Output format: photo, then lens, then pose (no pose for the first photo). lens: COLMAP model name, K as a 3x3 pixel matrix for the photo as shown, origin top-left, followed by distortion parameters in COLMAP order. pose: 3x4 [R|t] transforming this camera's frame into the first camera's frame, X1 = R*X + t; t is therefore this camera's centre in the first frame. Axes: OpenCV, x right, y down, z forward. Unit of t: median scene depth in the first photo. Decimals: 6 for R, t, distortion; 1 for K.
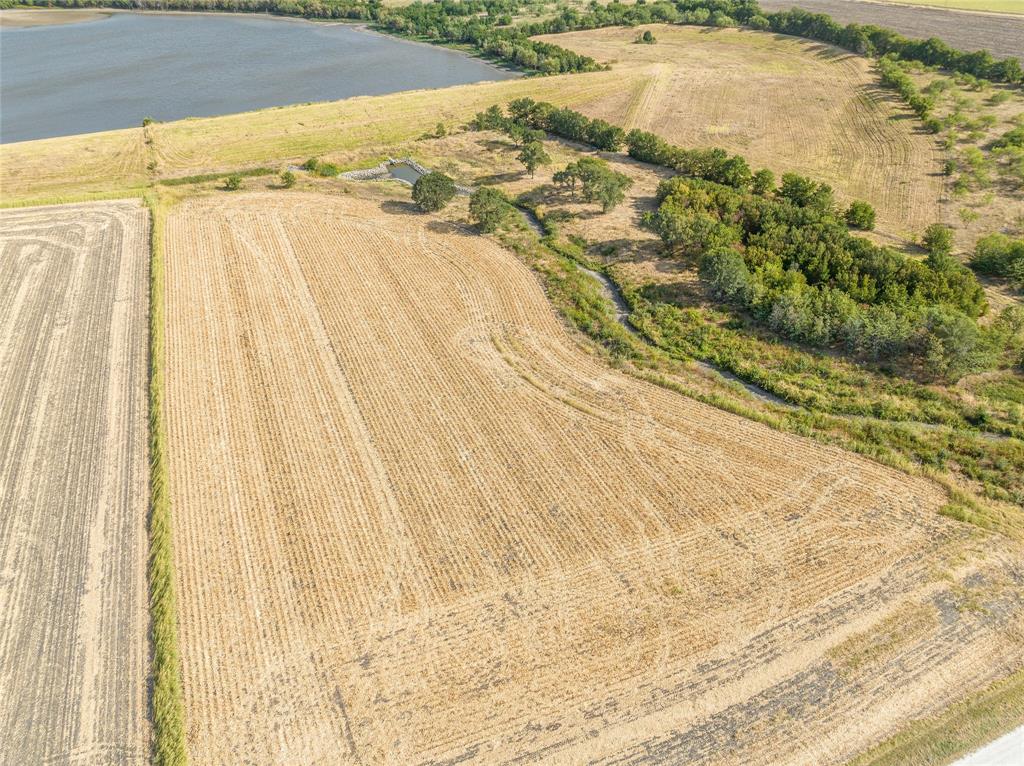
lens RADIAL K [[721.2, 0, 512.0], [0, 721.2, 383.0], [0, 0, 1]] dist [-0.034818, 0.000627]
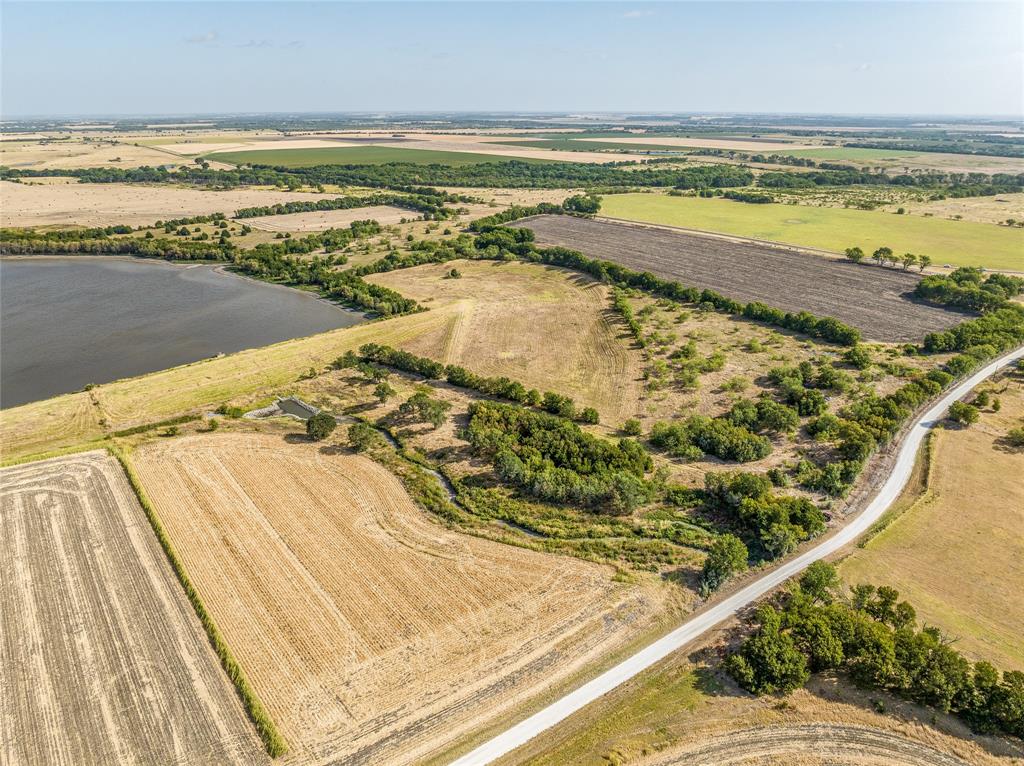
lens RADIAL K [[721.2, 0, 512.0], [0, 721.2, 383.0], [0, 0, 1]] dist [-0.034818, 0.000627]
pose [[0.970791, -0.087513, 0.223398, -0.058406], [0.134479, 0.969569, -0.204574, 0.009272], [-0.198697, 0.228641, 0.953018, -0.631360]]
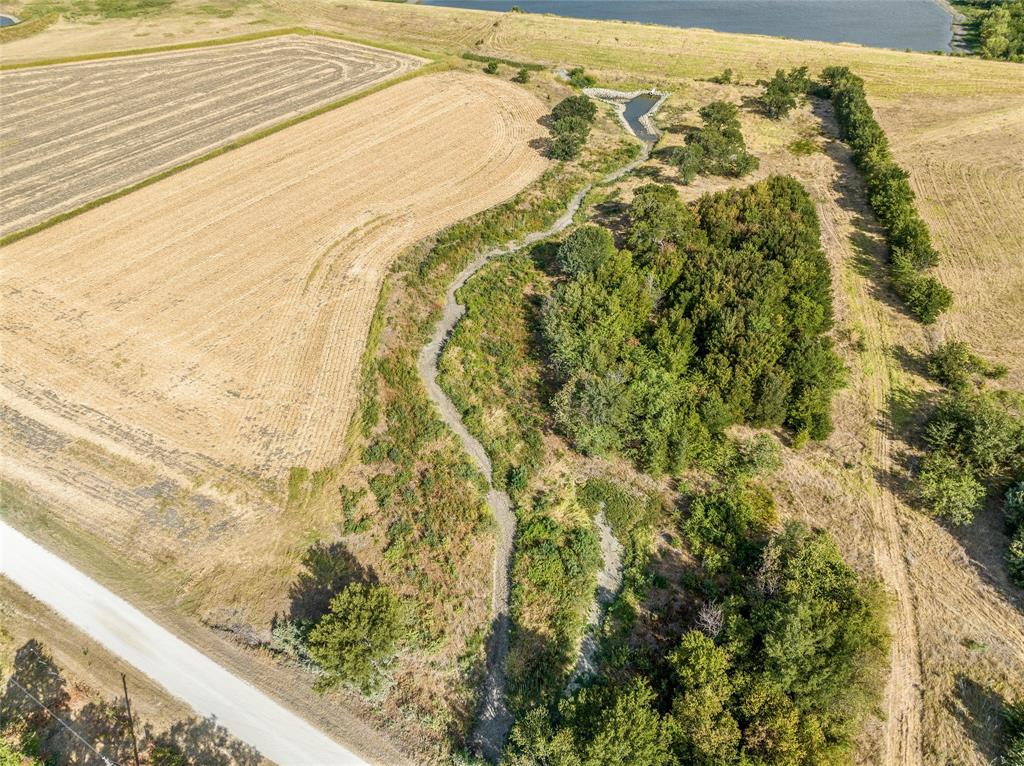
lens RADIAL K [[703.7, 0, 512.0], [0, 703.7, 383.0], [0, 0, 1]] dist [-0.034274, -0.000923]
pose [[0.607889, 0.498067, -0.618385, 0.783975], [-0.440999, 0.859418, 0.258688, -0.181100], [0.660295, 0.115454, 0.742078, 0.270912]]
